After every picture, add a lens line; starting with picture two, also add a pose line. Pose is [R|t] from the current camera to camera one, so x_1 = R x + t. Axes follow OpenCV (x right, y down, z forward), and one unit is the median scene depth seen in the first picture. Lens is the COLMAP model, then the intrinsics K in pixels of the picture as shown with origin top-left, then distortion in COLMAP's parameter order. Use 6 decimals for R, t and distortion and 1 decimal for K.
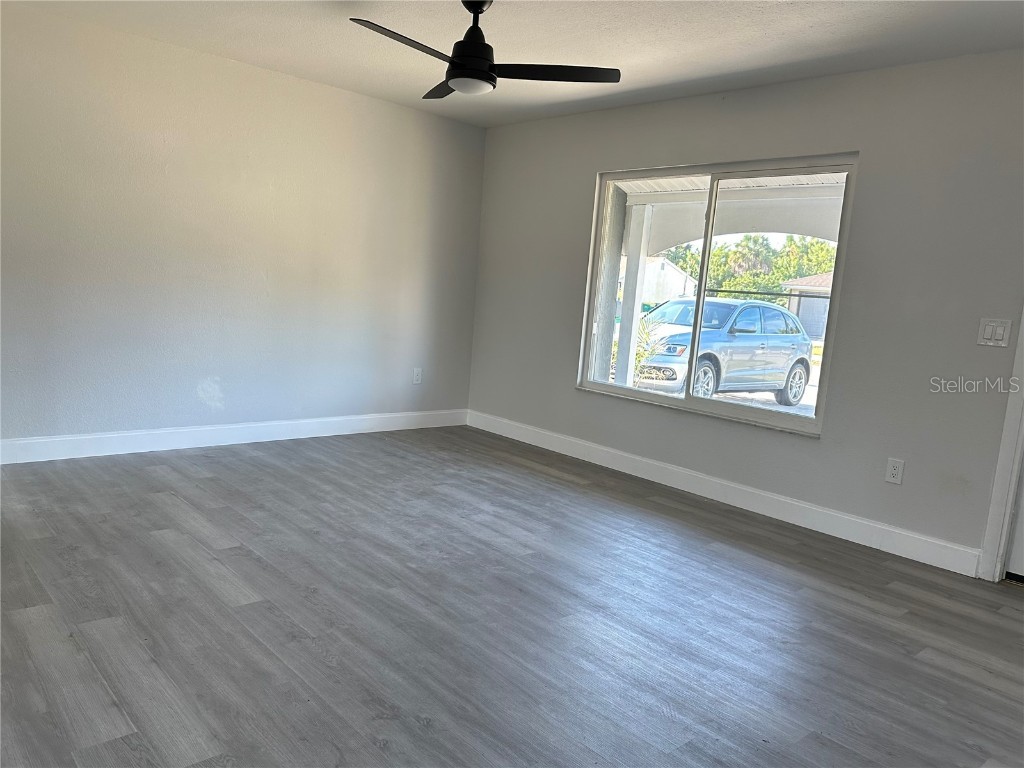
lens RADIAL K [[746.0, 0, 511.3], [0, 746.0, 410.5], [0, 0, 1]] dist [0.043326, -0.004218]
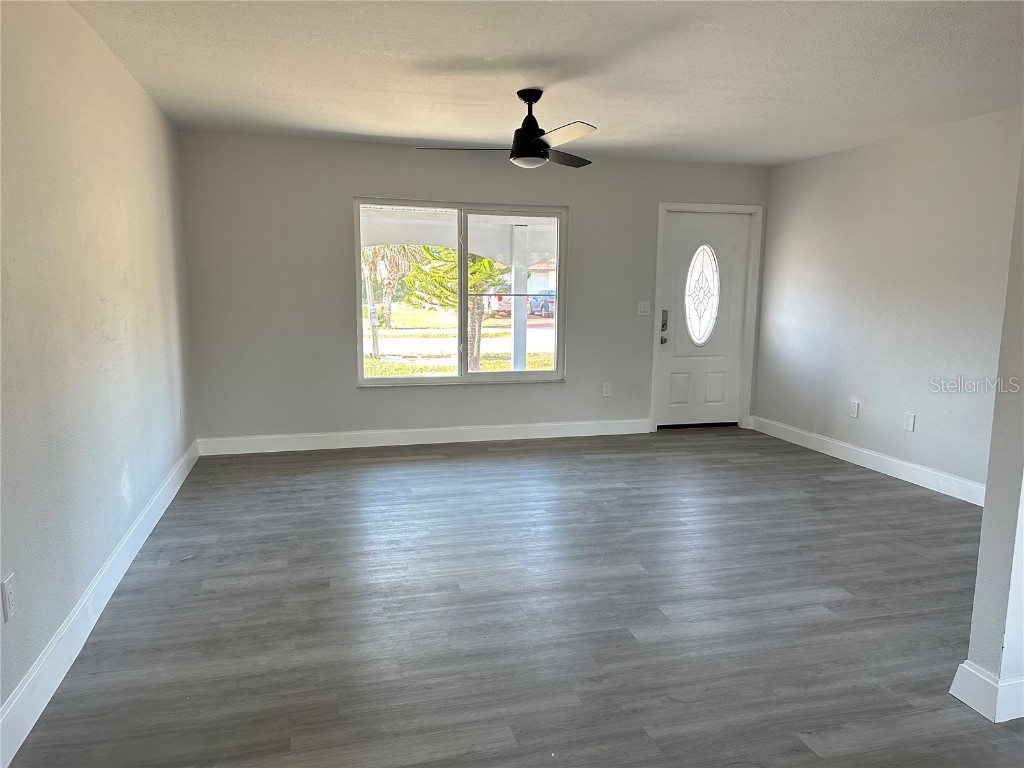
lens RADIAL K [[708.9, 0, 507.5], [0, 708.9, 391.5], [0, 0, 1]] dist [0.089215, -0.166460]
pose [[0.448349, -0.201922, 0.870753, -1.124565], [0.174102, 0.975221, 0.136502, -0.197185], [-0.876739, 0.090399, 0.472394, 0.446307]]
